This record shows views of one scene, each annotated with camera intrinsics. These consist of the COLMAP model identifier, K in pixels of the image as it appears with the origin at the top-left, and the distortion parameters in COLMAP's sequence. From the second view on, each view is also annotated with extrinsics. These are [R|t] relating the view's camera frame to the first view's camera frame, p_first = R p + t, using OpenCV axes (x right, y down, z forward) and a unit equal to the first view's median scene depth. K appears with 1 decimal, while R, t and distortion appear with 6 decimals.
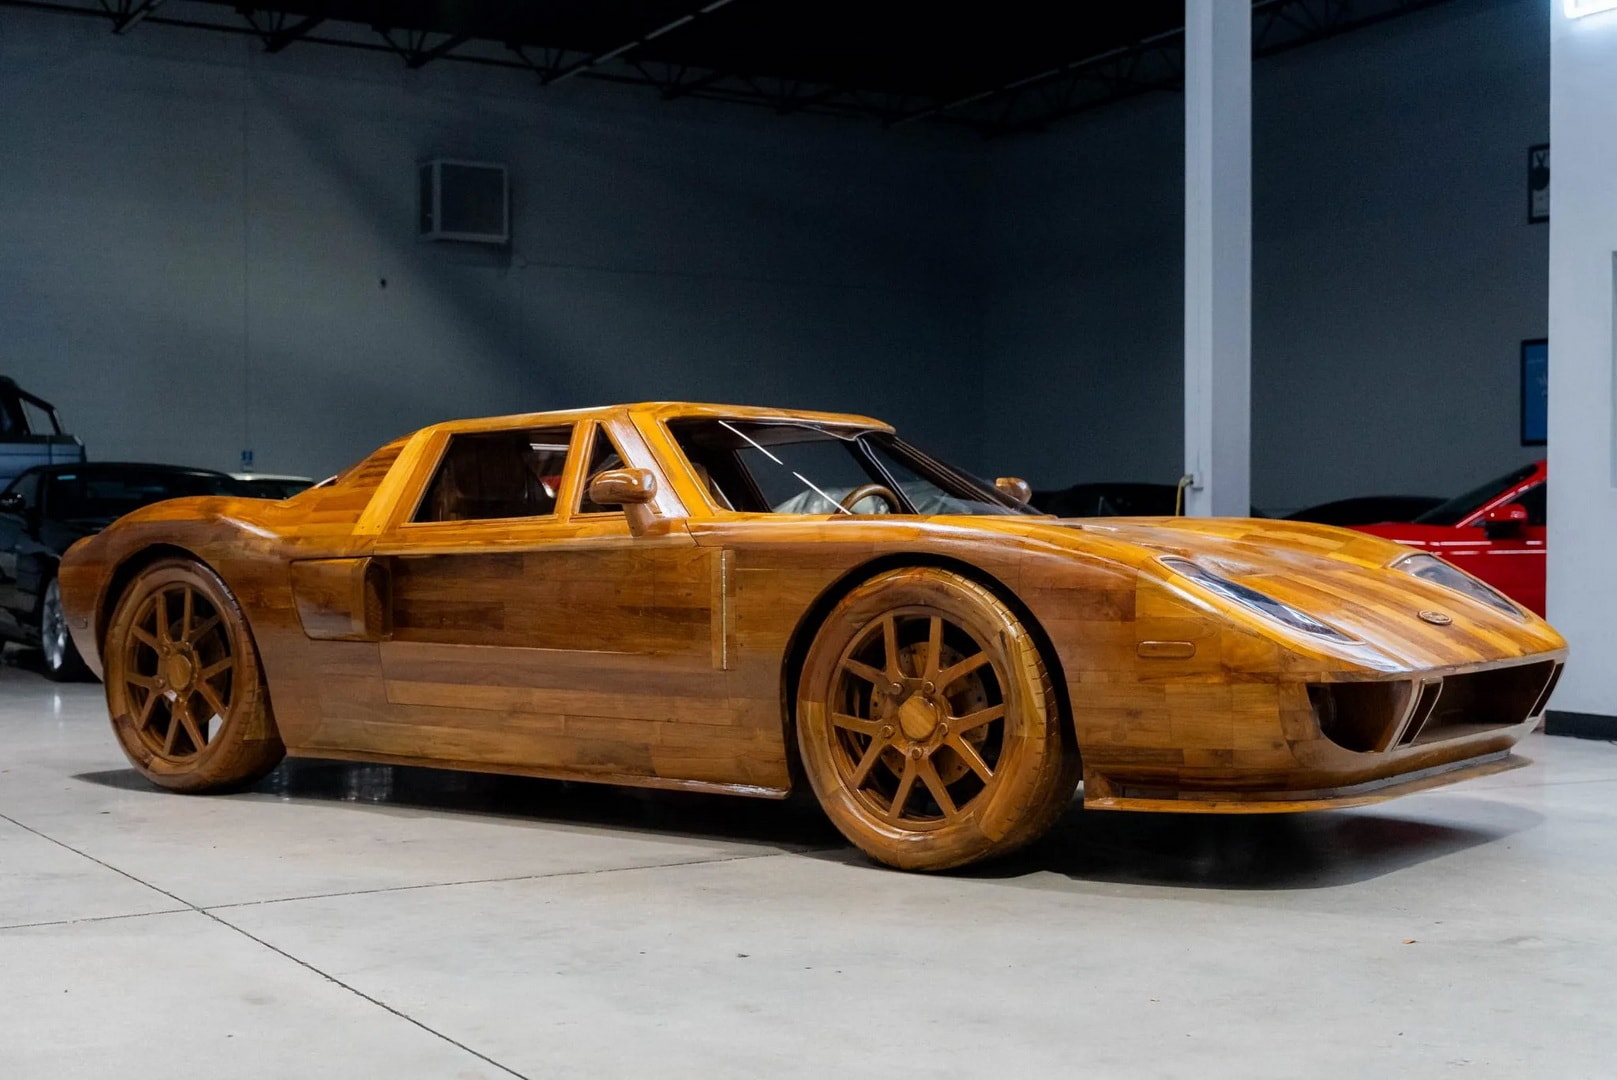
lens RADIAL K [[2082.9, 0, 808.5], [0, 2082.9, 540.0], [0, 0, 1]] dist [0.018792, 0.006870]
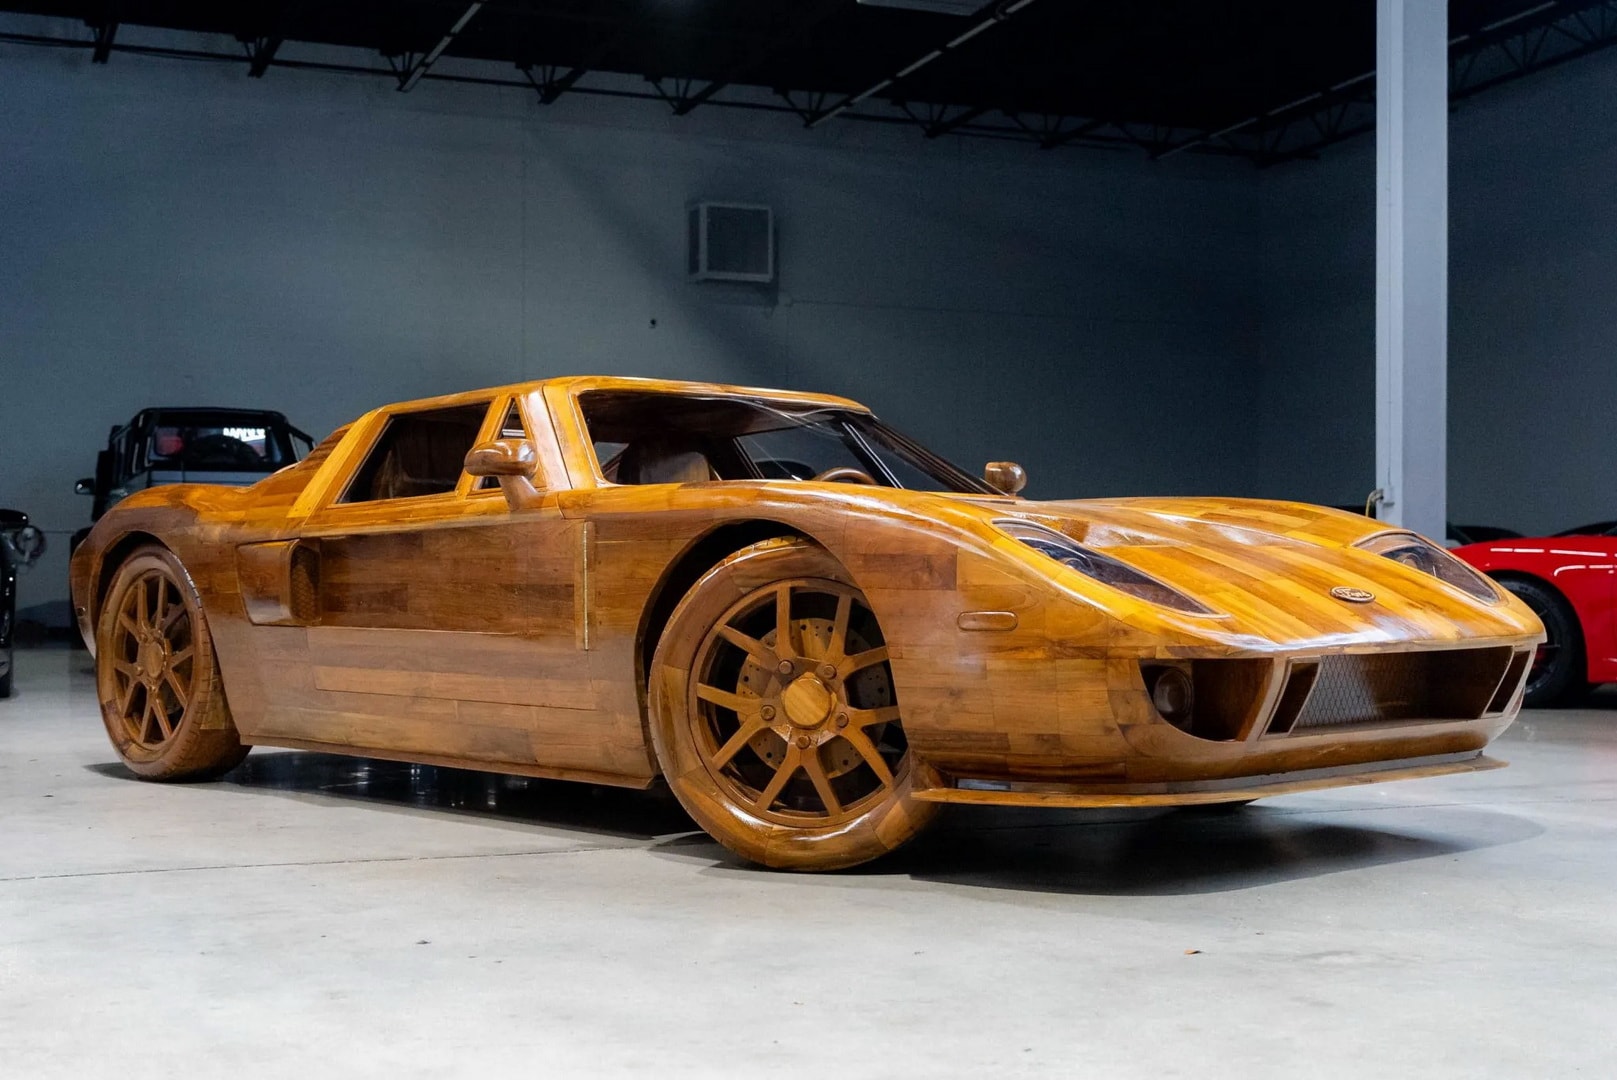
lens RADIAL K [[2020.4, 0, 801.5], [0, 2020.4, 568.3], [0, 0, 1]] dist [0.006123, 0.025664]
pose [[0.986911, 0.001324, -0.161261, 0.178831], [-0.002269, 0.999981, -0.005674, 0.026992], [0.161251, 0.005966, 0.986895, 0.104568]]
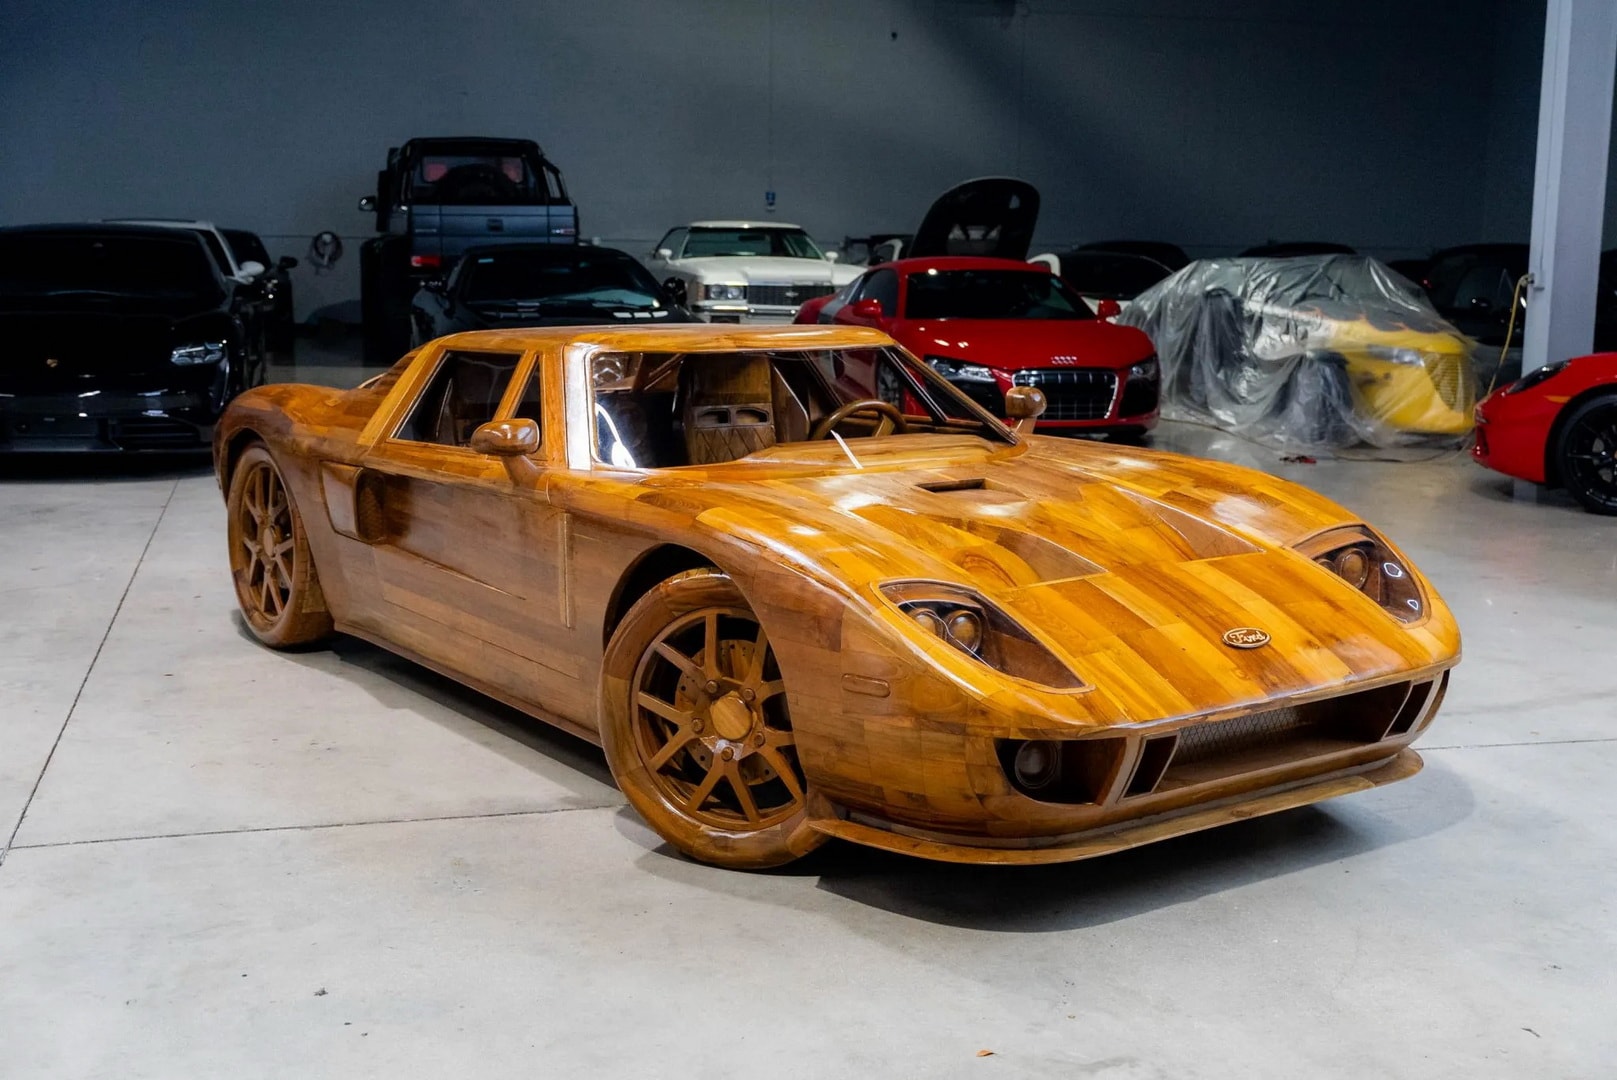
lens RADIAL K [[1851.8, 0, 834.1], [0, 1851.8, 535.8], [0, 0, 1]] dist [0.017466, 0.009010]
pose [[0.958691, 0.058612, -0.278345, 0.301173], [-0.013325, 0.986720, 0.161882, -0.118270], [0.284137, -0.151485, 0.946741, 0.153133]]
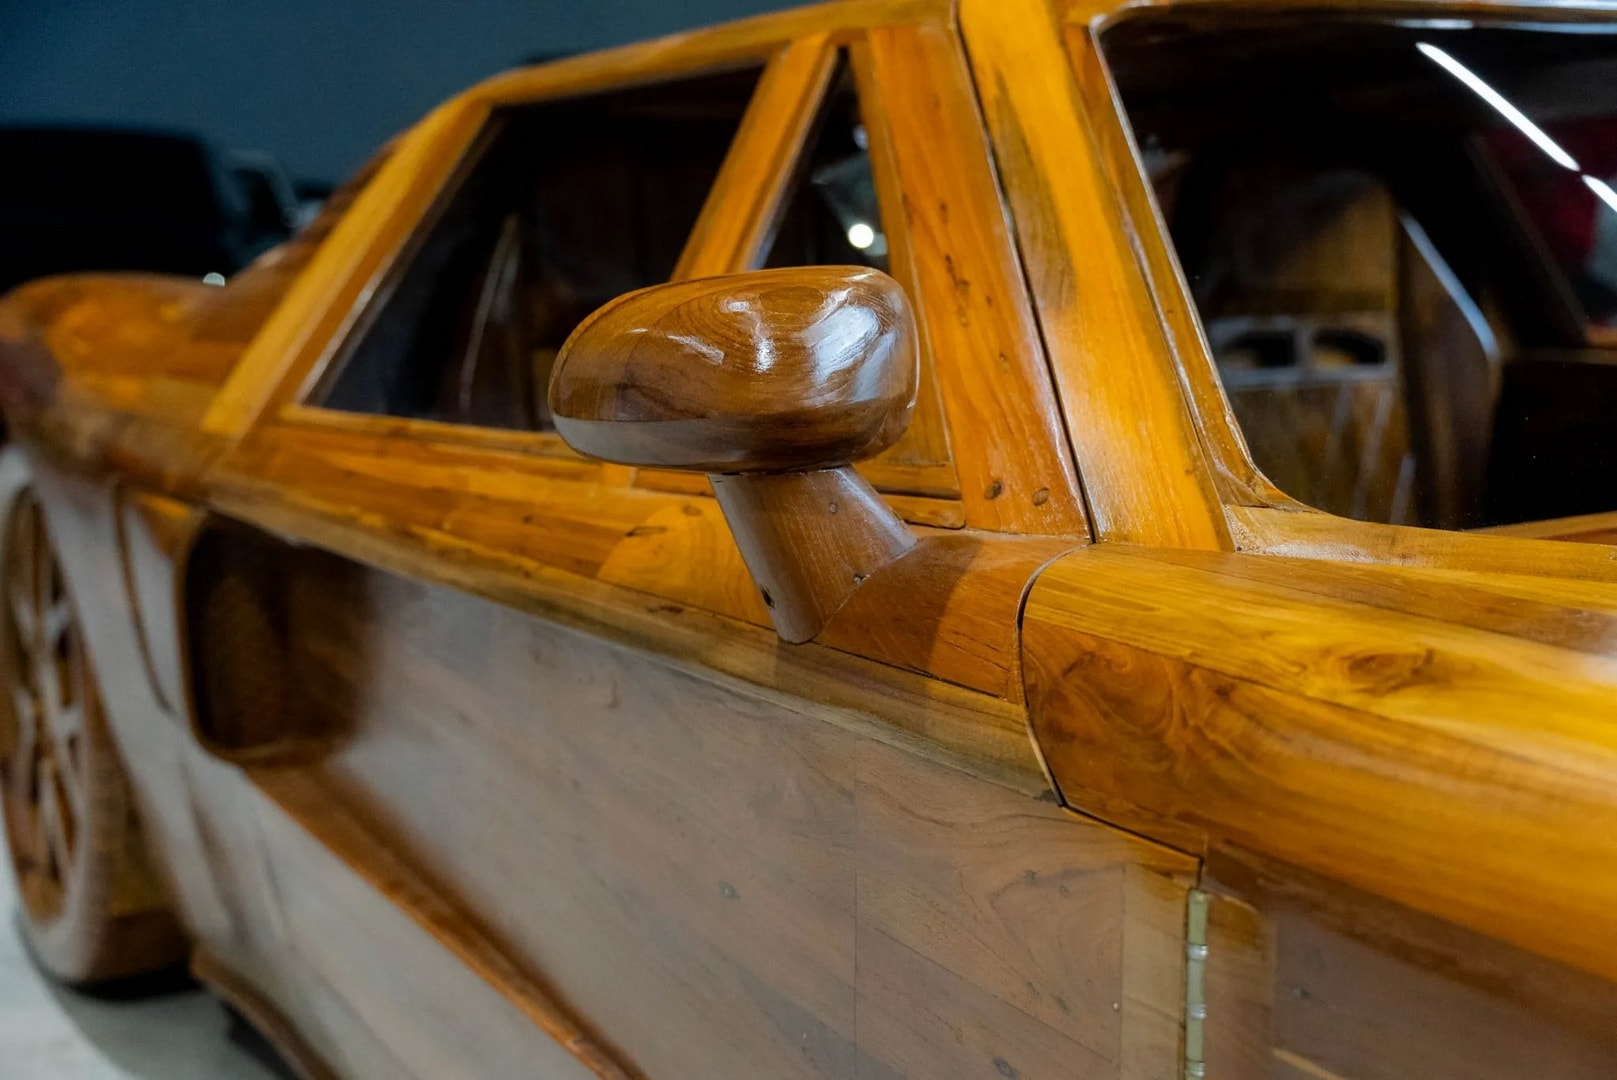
lens RADIAL K [[2020.4, 0, 801.5], [0, 2020.4, 568.3], [0, 0, 1]] dist [0.006123, 0.025664]
pose [[0.928127, 0.060484, -0.367318, -0.013685], [0.004261, 0.984922, 0.172946, -0.036359], [0.372240, -0.162081, 0.913875, 0.765156]]
